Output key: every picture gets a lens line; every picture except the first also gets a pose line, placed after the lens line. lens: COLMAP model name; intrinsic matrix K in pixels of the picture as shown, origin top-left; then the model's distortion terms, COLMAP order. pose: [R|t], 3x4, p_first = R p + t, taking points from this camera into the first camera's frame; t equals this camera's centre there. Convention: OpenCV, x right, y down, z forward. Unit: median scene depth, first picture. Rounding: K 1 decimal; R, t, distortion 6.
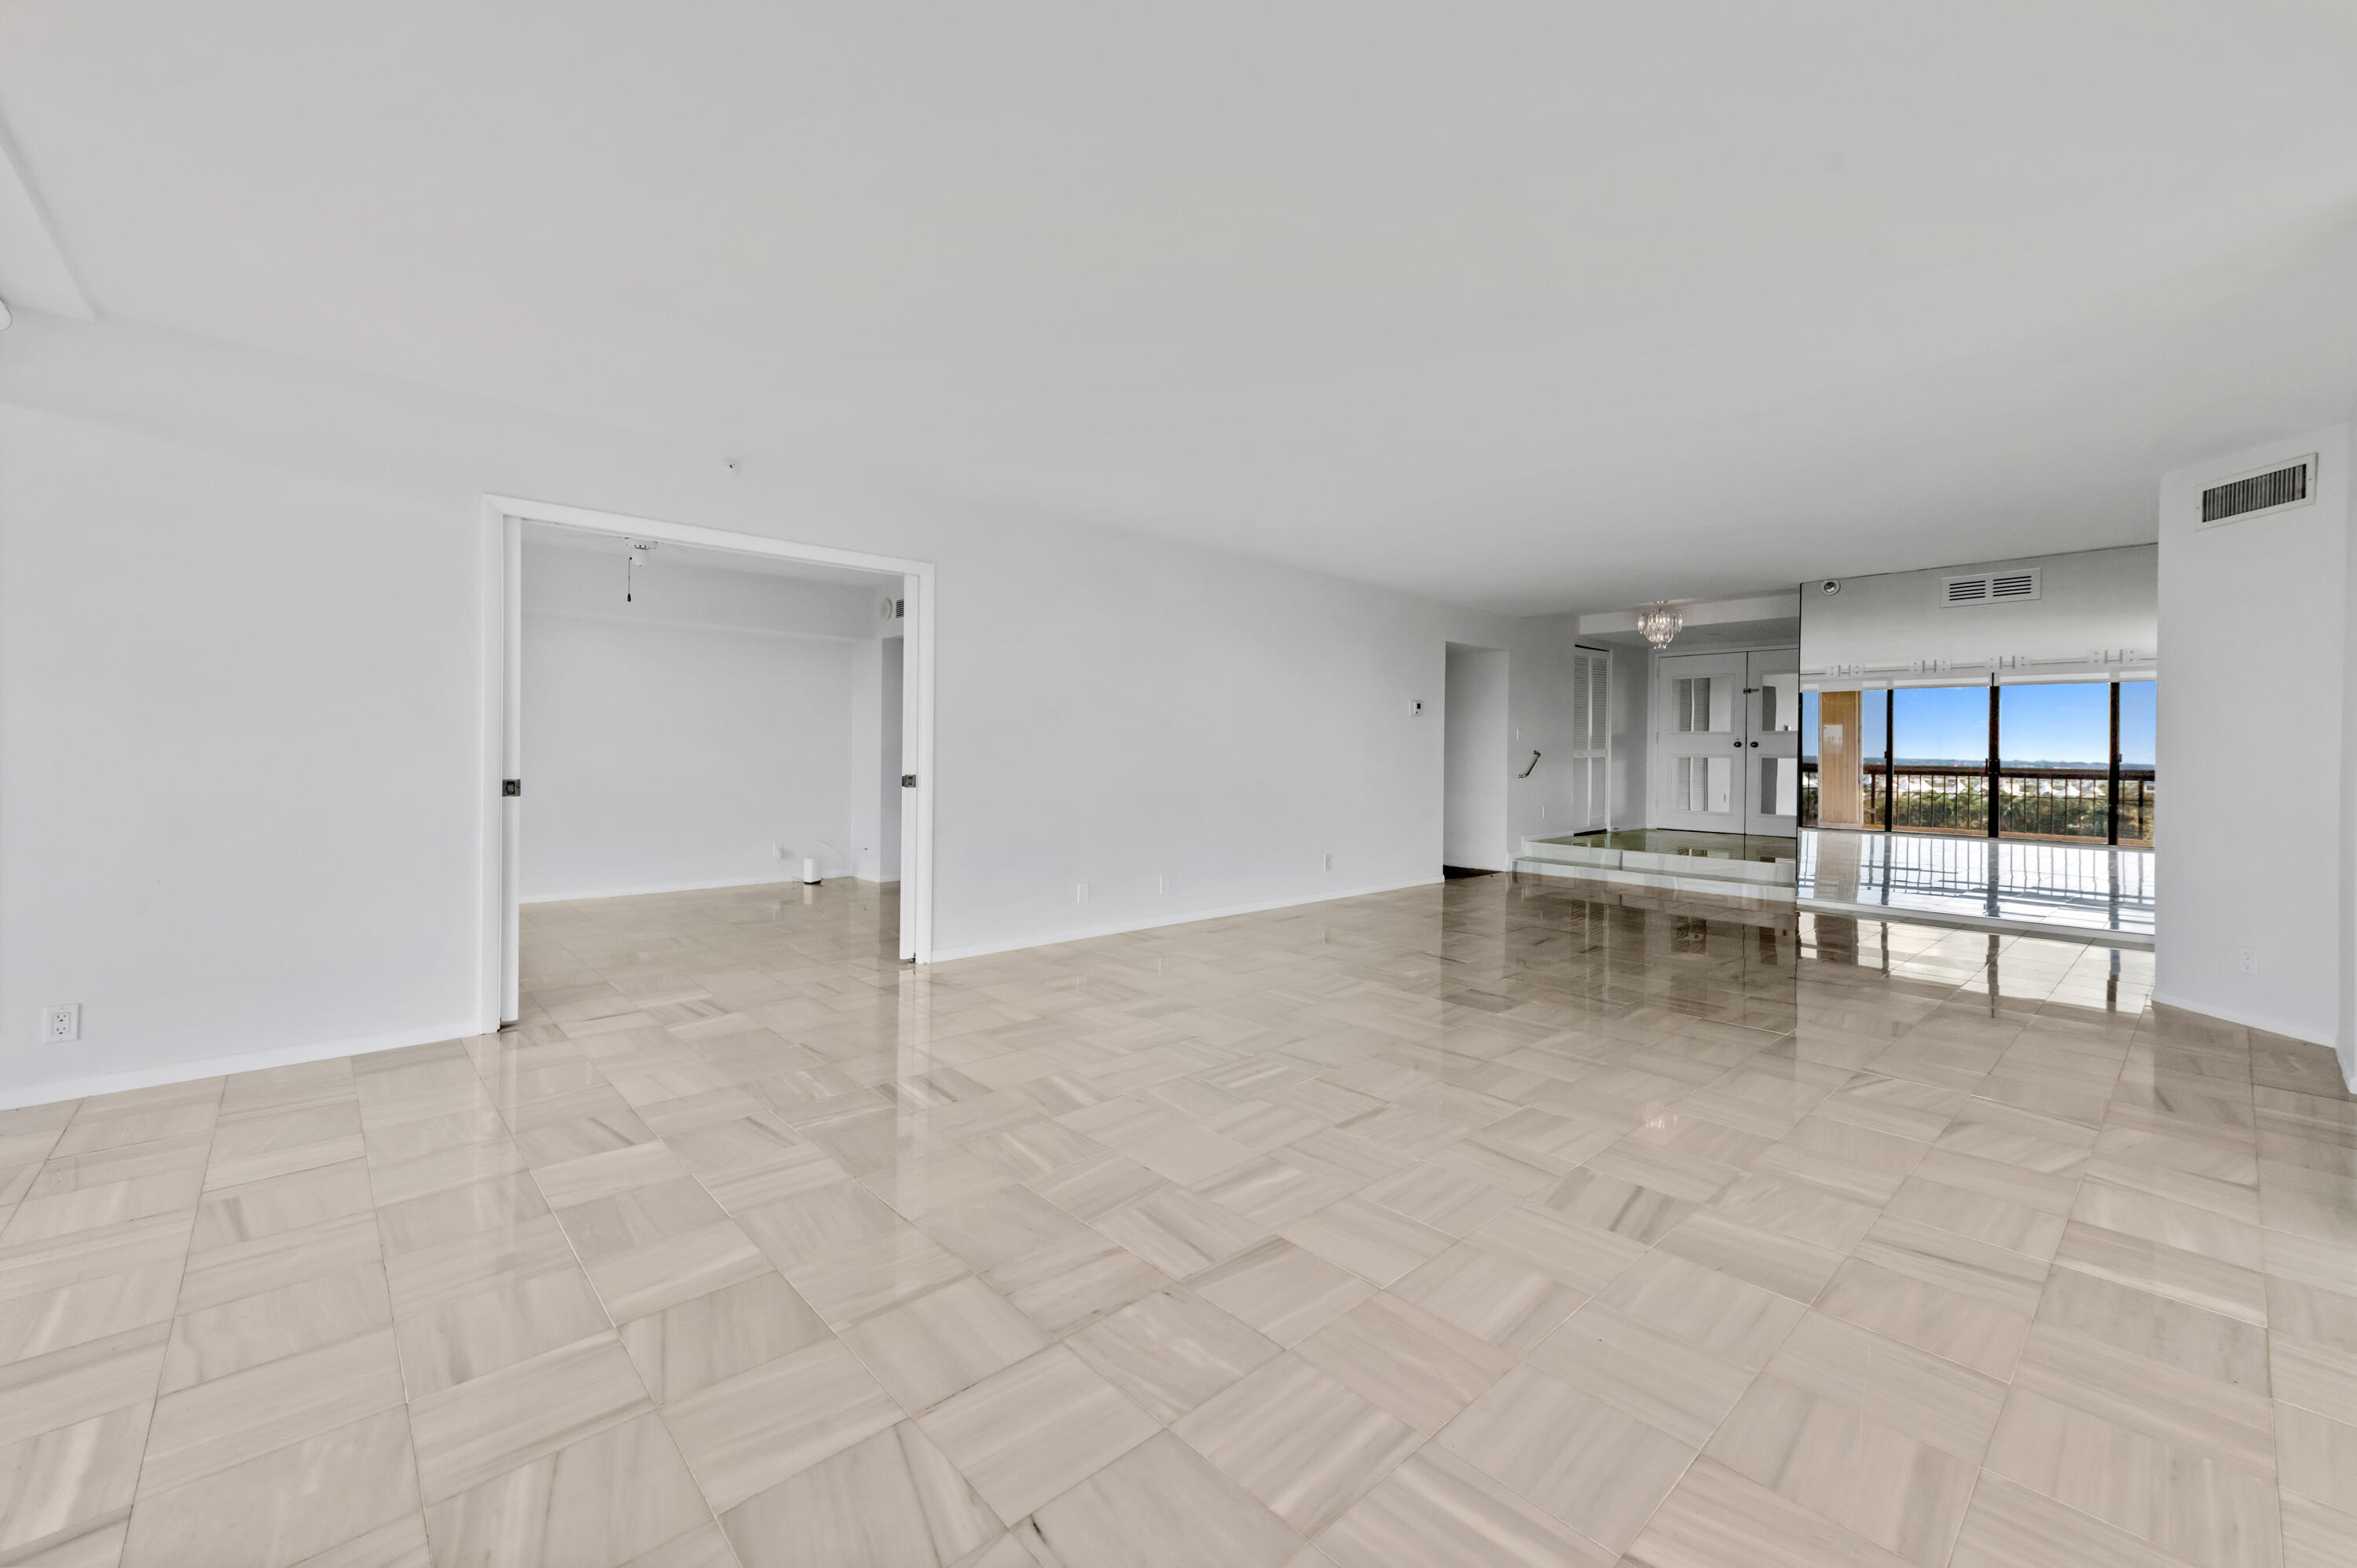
lens RADIAL K [[943.2, 0, 1169.5], [0, 943.2, 766.8], [0, 0, 1]] dist [0.018897, -0.001515]
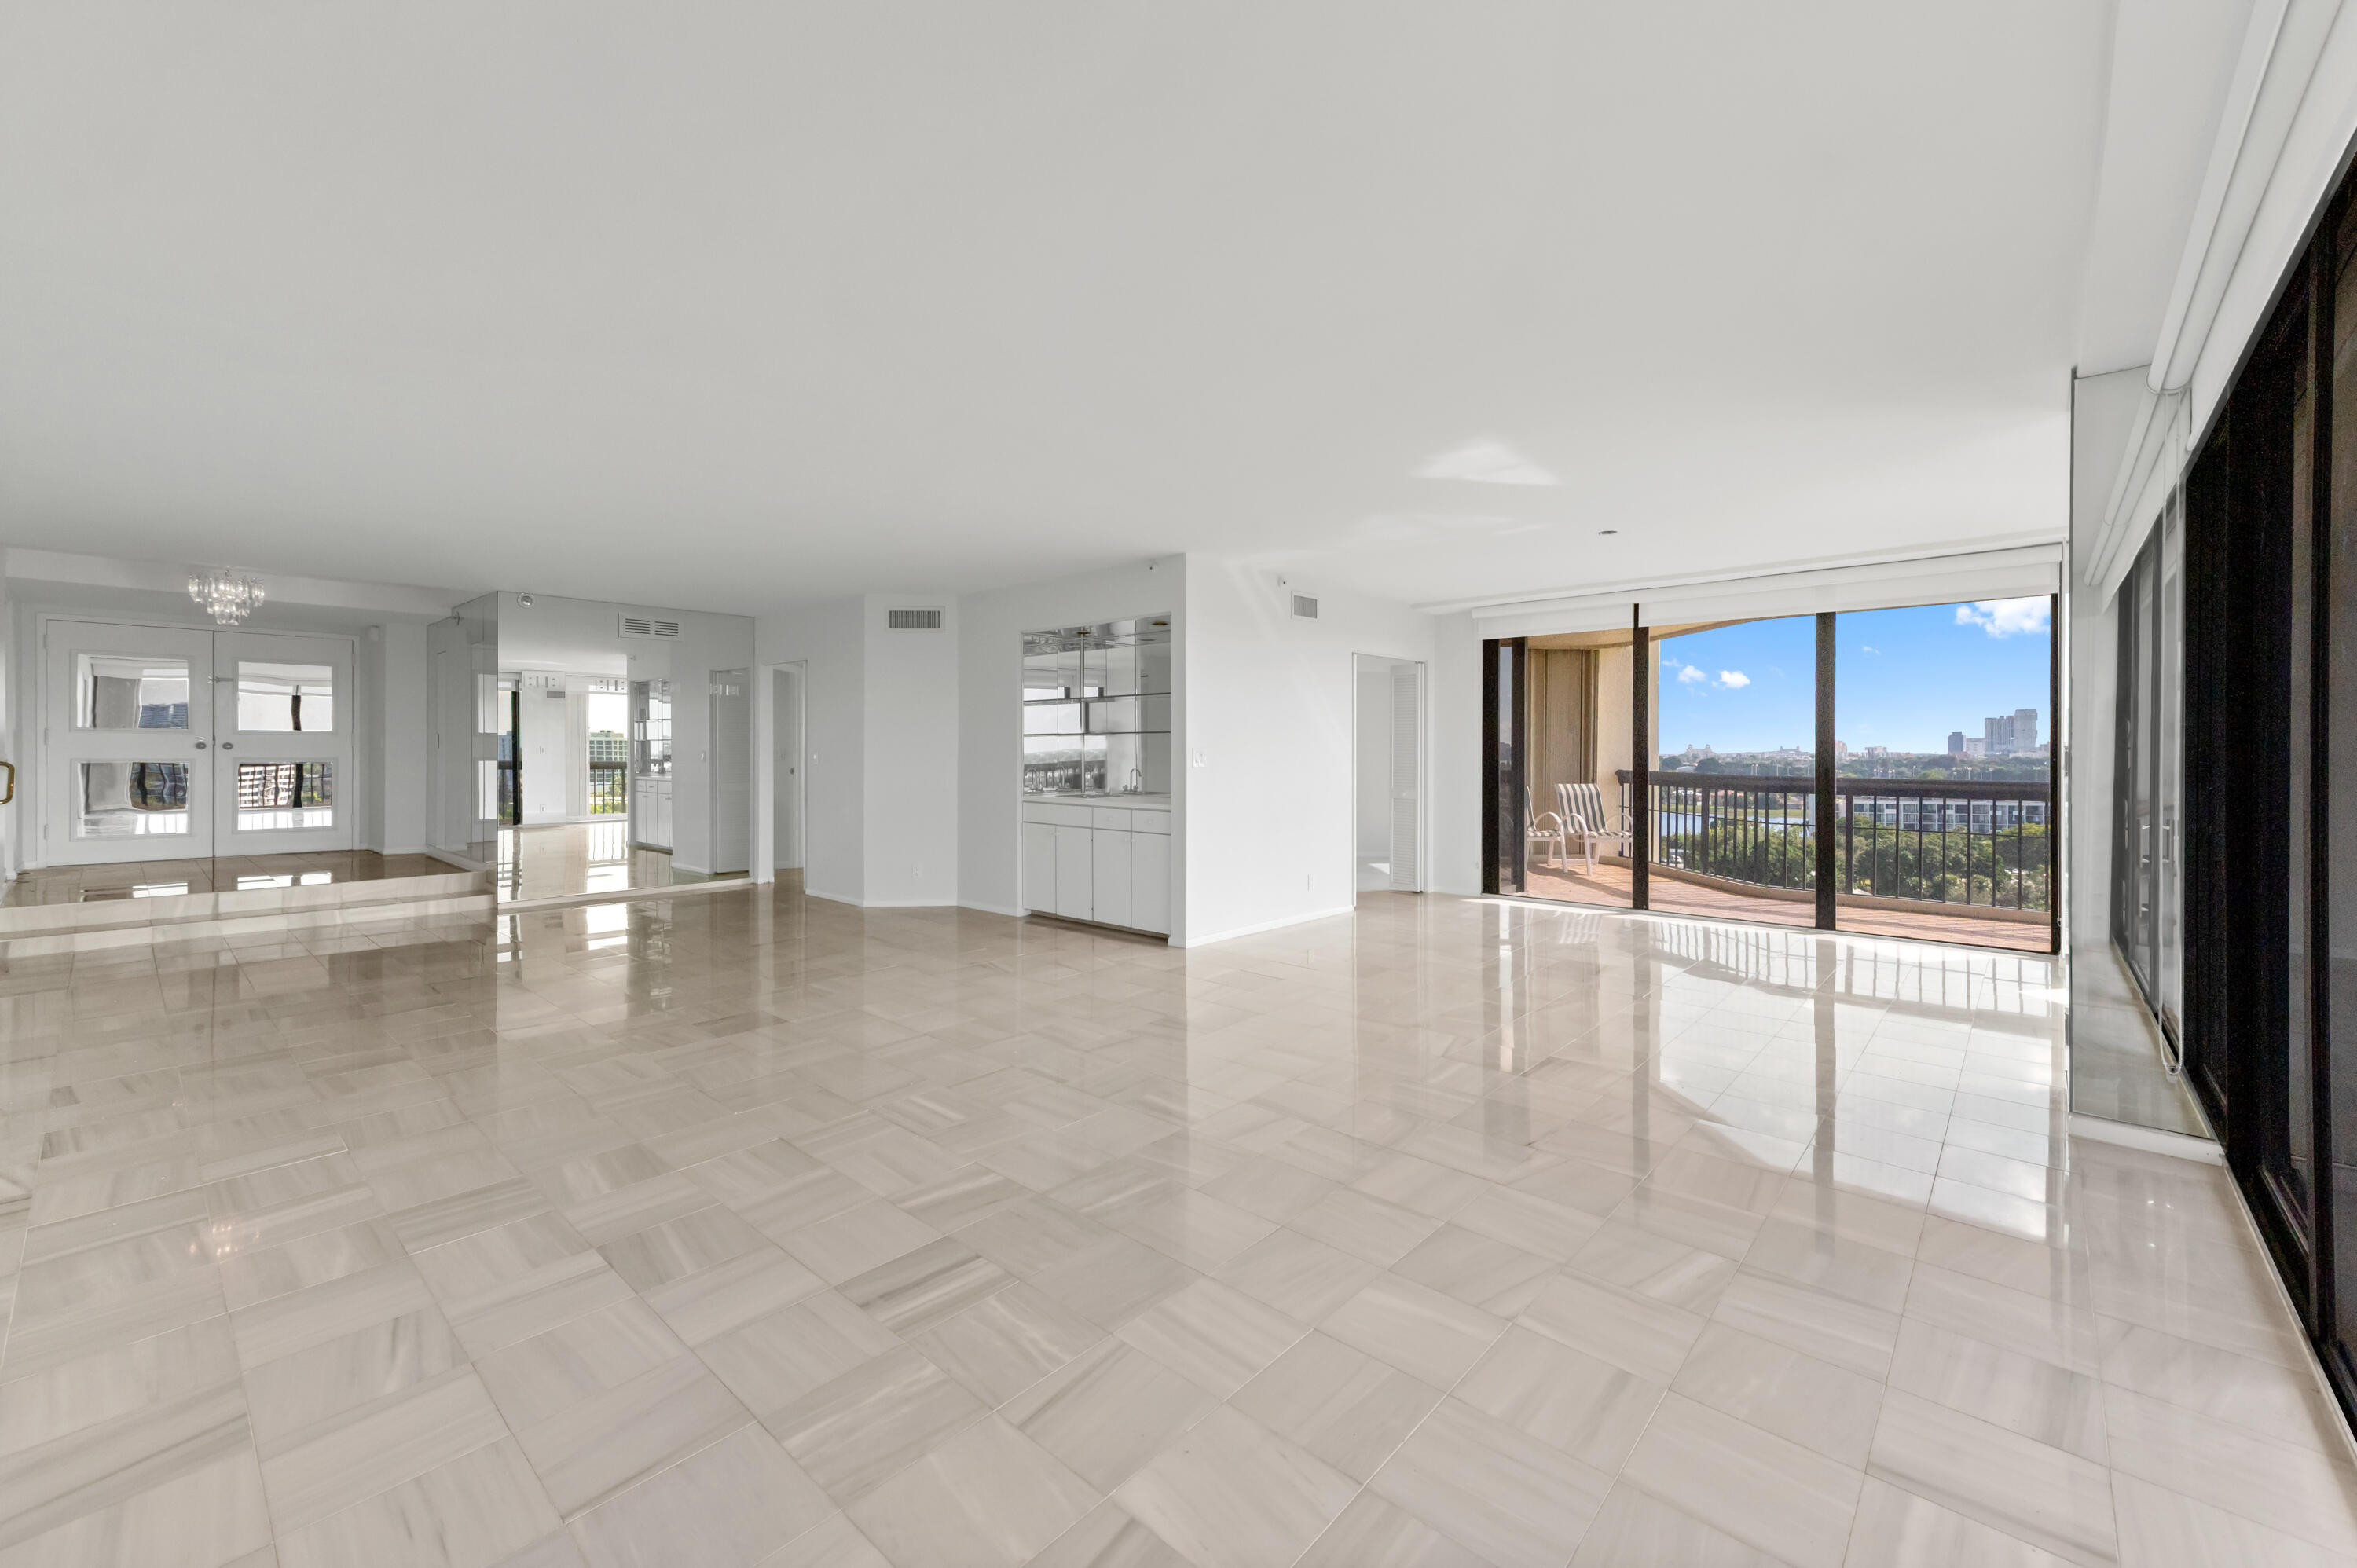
lens RADIAL K [[943.2, 0, 1185.0], [0, 943.2, 736.7], [0, 0, 1]] dist [0.018897, -0.001515]
pose [[-0.098708, 0.001740, 0.995115, -0.732724], [0.014725, 0.999892, -0.000288, -0.047476], [-0.995007, 0.014625, -0.098723, 0.655478]]
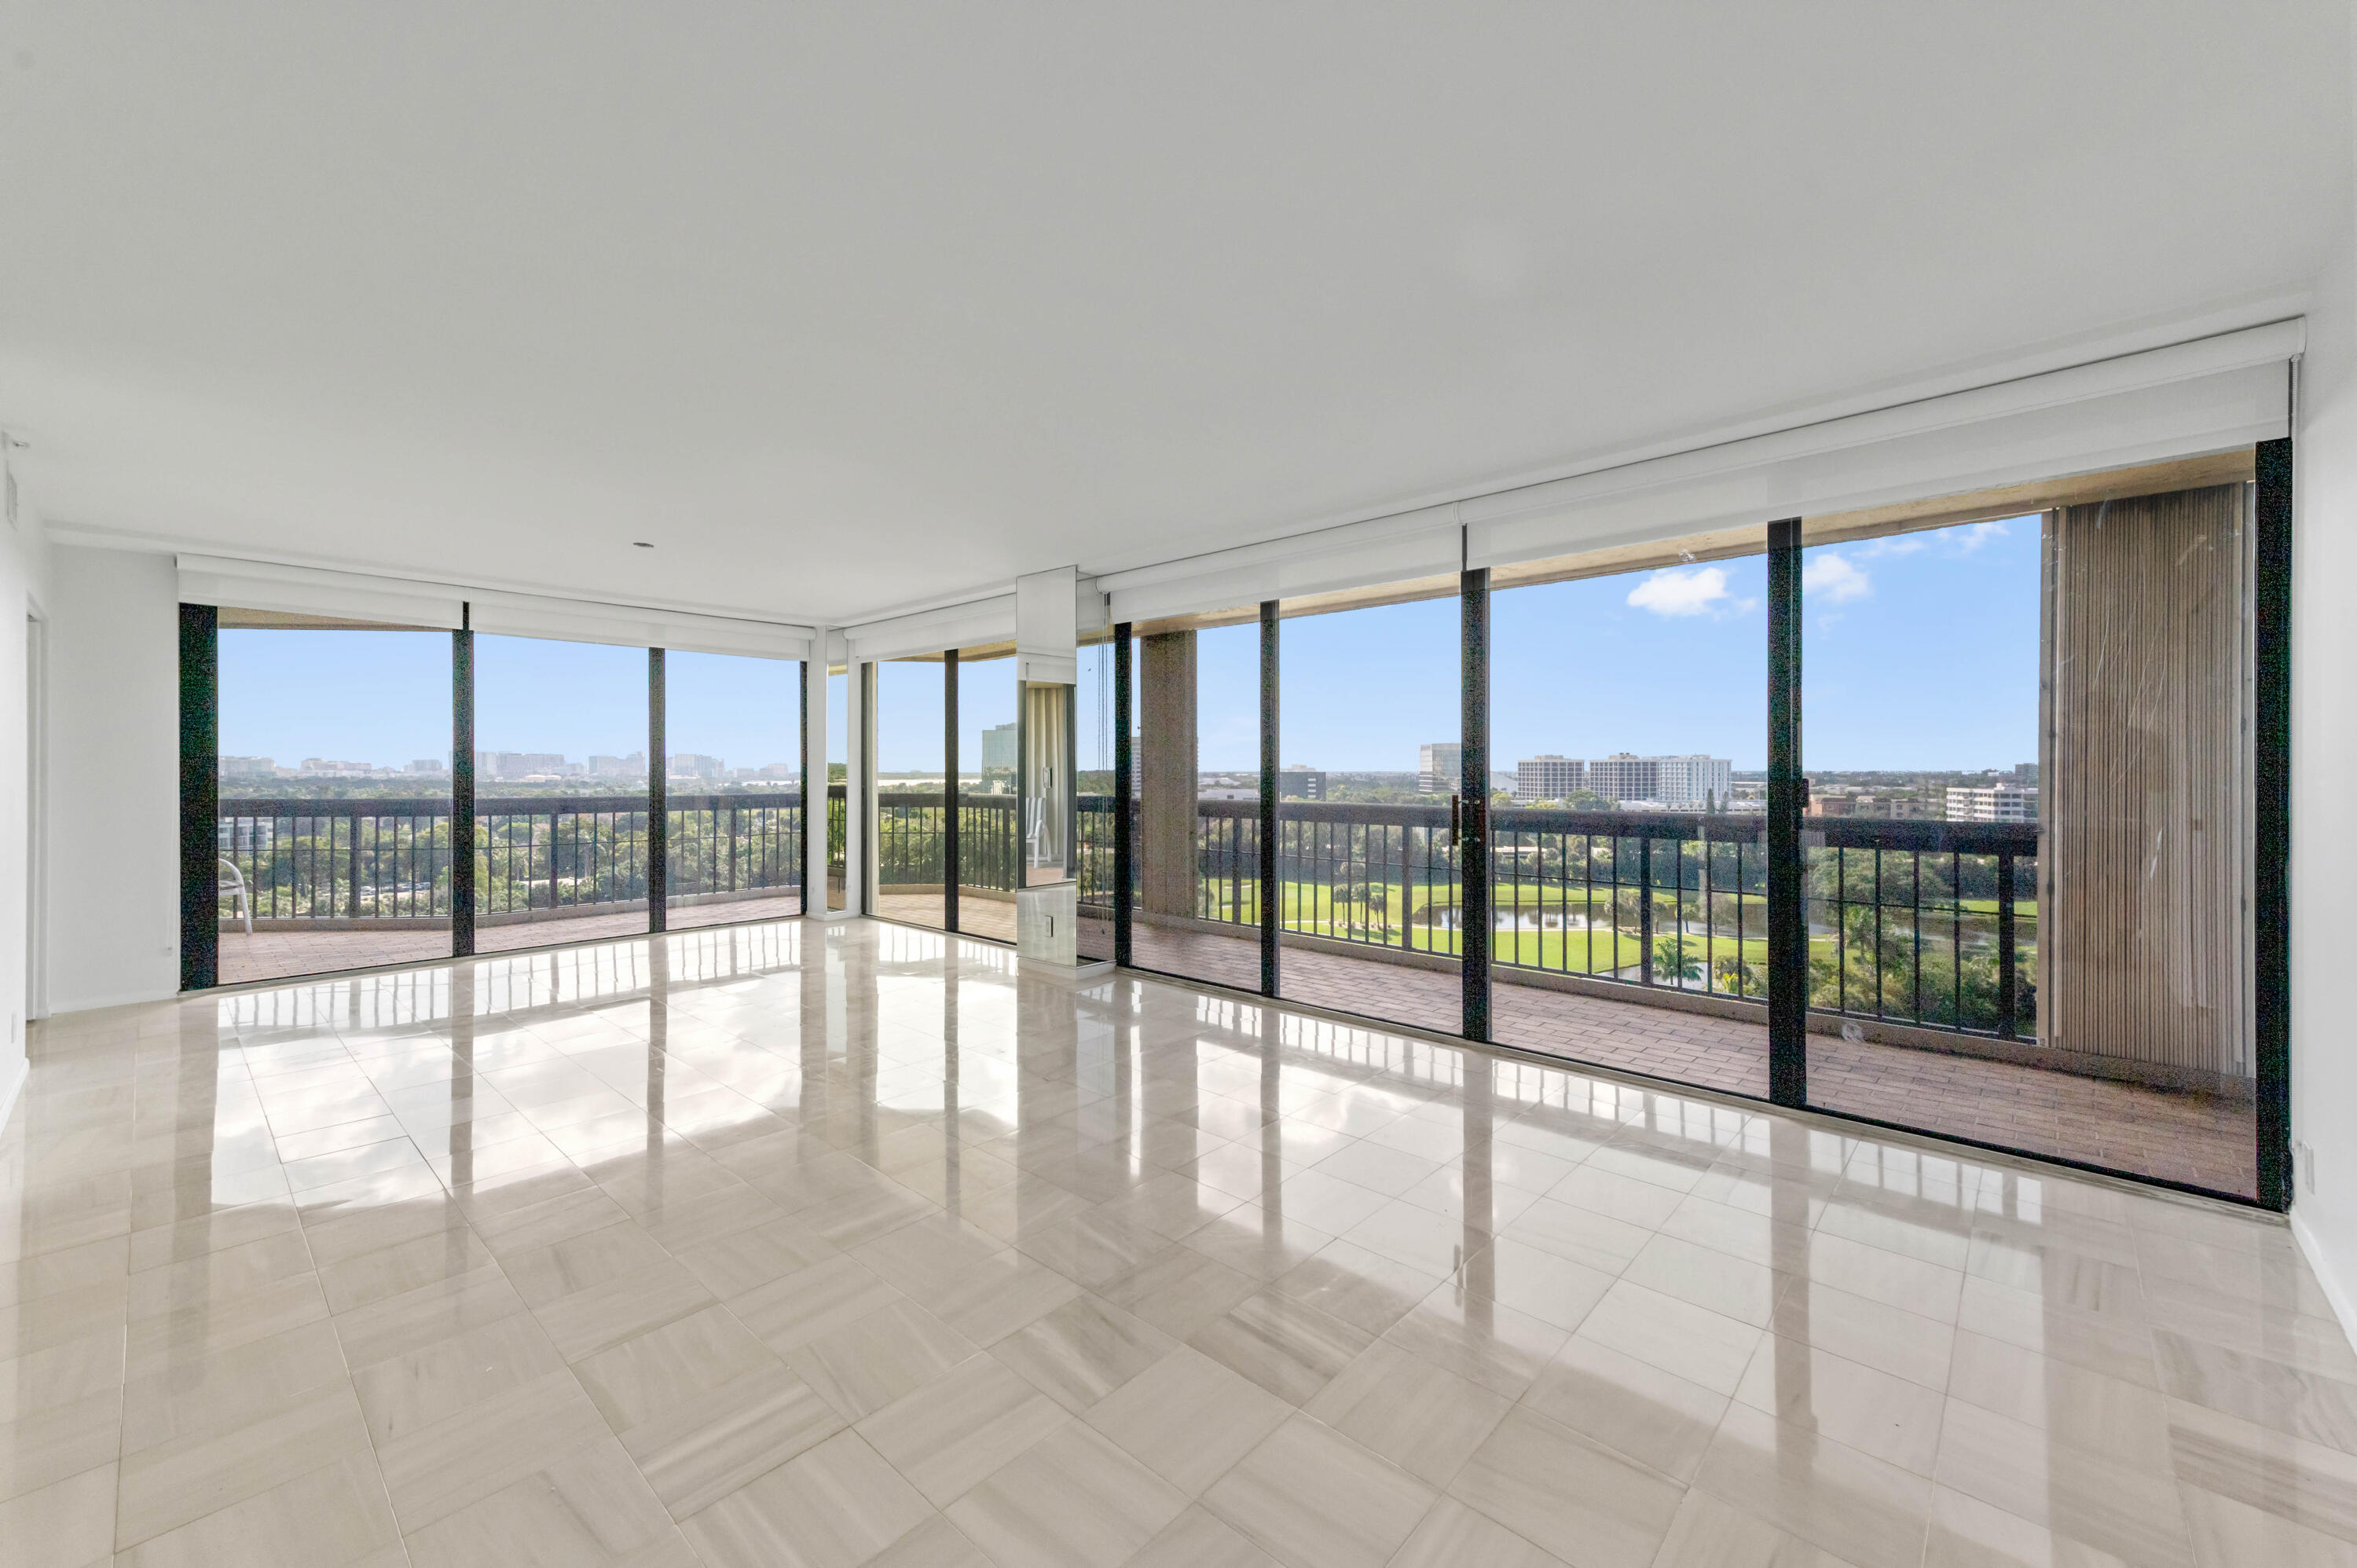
lens RADIAL K [[943.2, 0, 1173.0], [0, 943.2, 765.7], [0, 0, 1]] dist [0.018897, -0.001515]
pose [[-0.995855, -0.011171, -0.090262, -0.084528], [-0.012282, 0.999855, 0.011763, -0.052409], [0.090118, 0.012823, -0.995849, 1.239576]]
